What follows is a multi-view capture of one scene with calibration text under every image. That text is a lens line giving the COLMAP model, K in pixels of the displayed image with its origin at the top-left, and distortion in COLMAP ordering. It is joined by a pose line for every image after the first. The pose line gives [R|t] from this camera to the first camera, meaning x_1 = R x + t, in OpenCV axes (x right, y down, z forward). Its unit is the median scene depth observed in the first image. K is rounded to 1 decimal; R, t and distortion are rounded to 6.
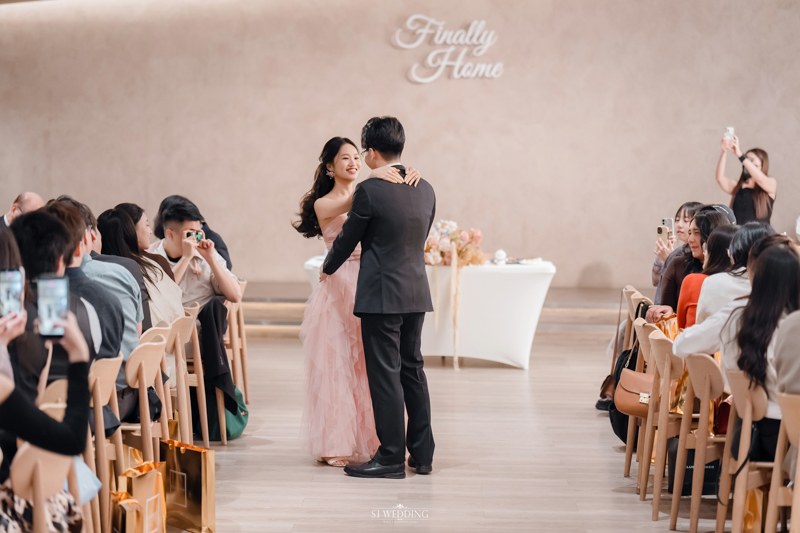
lens RADIAL K [[1876.0, 0, 400.0], [0, 1876.0, 266.5], [0, 0, 1]] dist [0.013915, 0.166120]
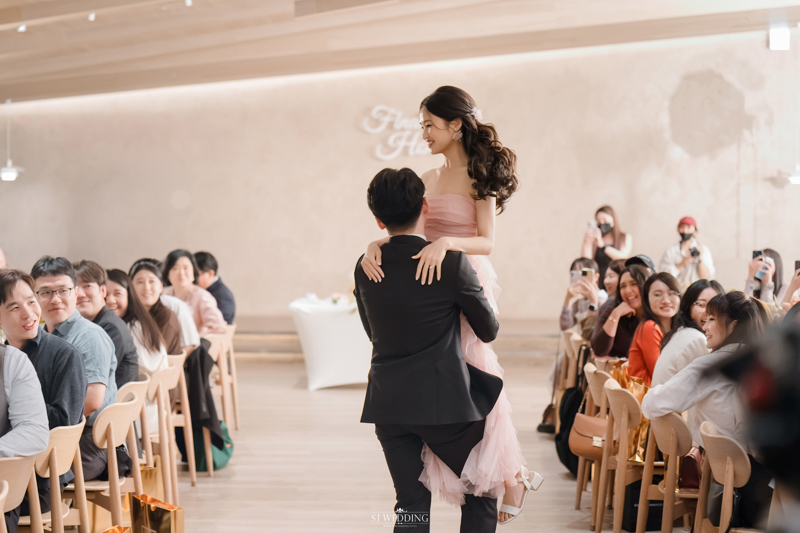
lens RADIAL K [[1275.0, 0, 400.0], [0, 1275.0, 266.5], [0, 0, 1]] dist [0.019943, 0.042020]
pose [[0.999678, -0.006432, 0.024560, 0.000761], [0.006935, 0.999767, -0.020449, -0.013469], [-0.024423, 0.020612, 0.999489, 0.244895]]
